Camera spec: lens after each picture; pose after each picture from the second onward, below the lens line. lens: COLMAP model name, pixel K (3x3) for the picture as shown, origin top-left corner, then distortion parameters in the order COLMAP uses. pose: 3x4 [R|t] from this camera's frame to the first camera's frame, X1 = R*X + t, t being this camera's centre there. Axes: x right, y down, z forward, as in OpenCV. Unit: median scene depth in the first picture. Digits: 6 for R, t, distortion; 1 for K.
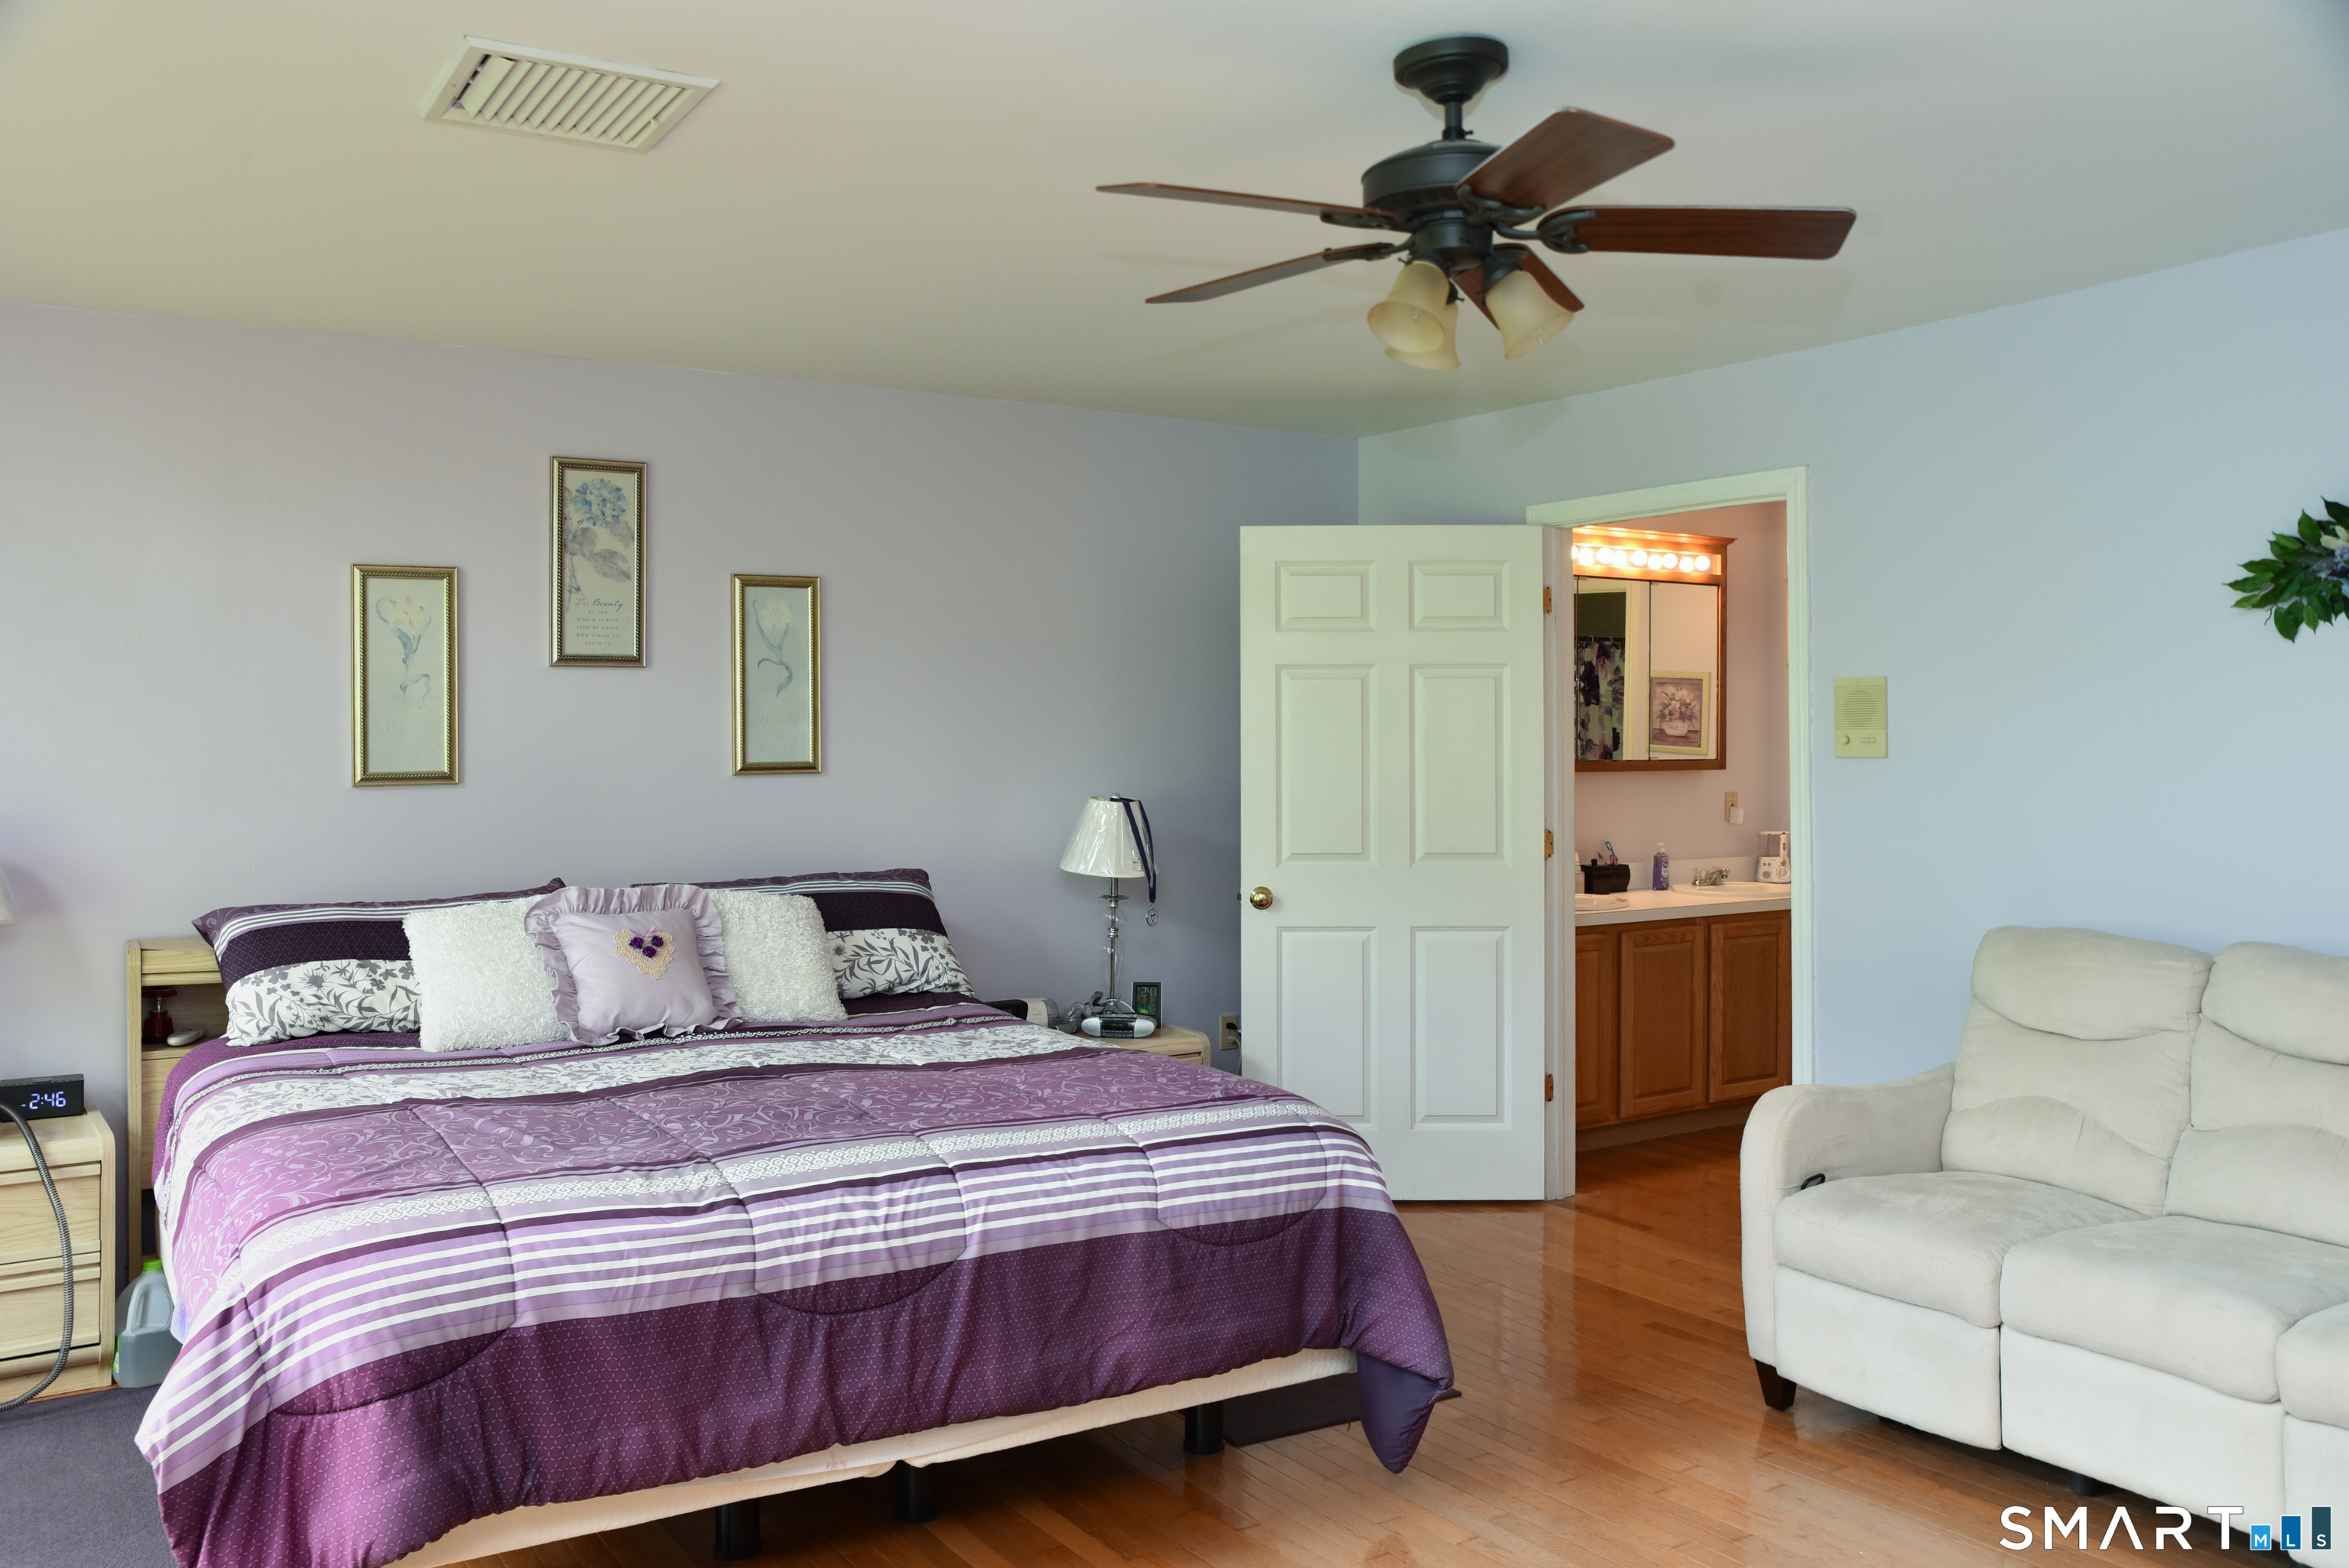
lens RADIAL K [[1926.3, 0, 1174.5], [0, 1926.3, 784.0], [0, 0, 1]] dist [-0.003038, -0.000593]
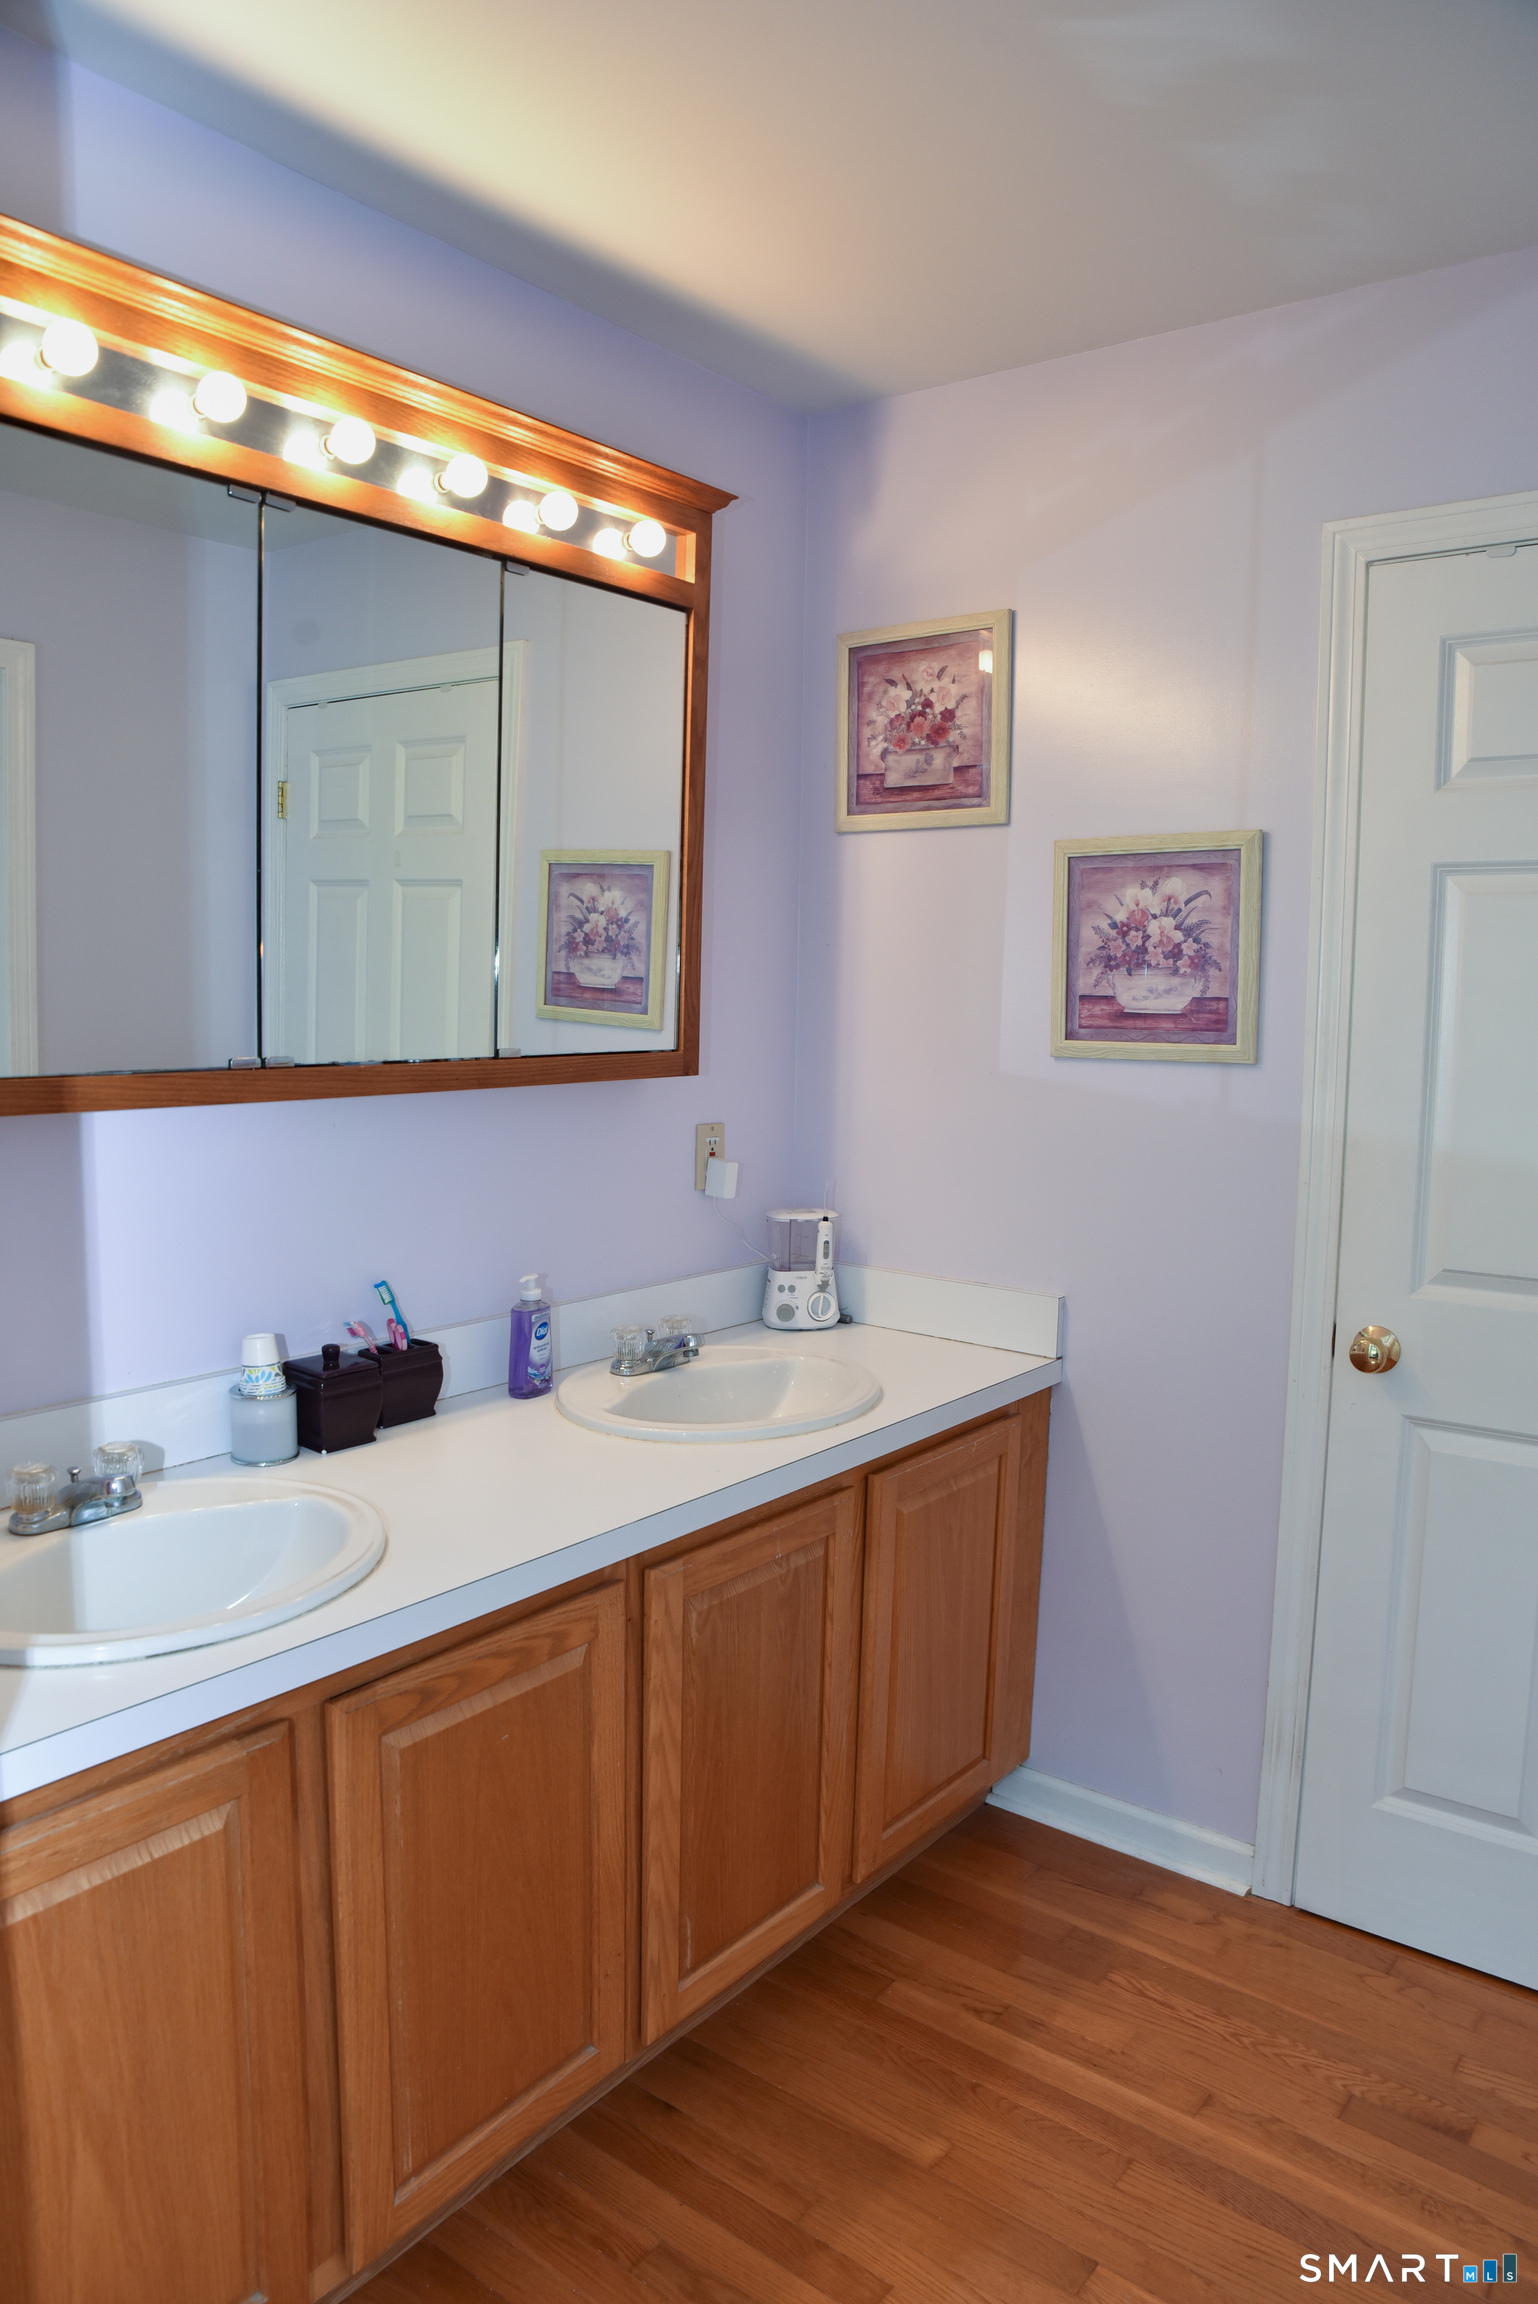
lens RADIAL K [[1578.7, 0, 769.0], [0, 1578.7, 1152.0], [0, 0, 1]] dist [-0.094156, 0.001072]
pose [[0.949186, -0.009448, 0.314574, 0.195868], [-0.016407, 0.996705, 0.079439, -0.017970], [-0.314288, -0.080564, 0.945903, 0.680189]]
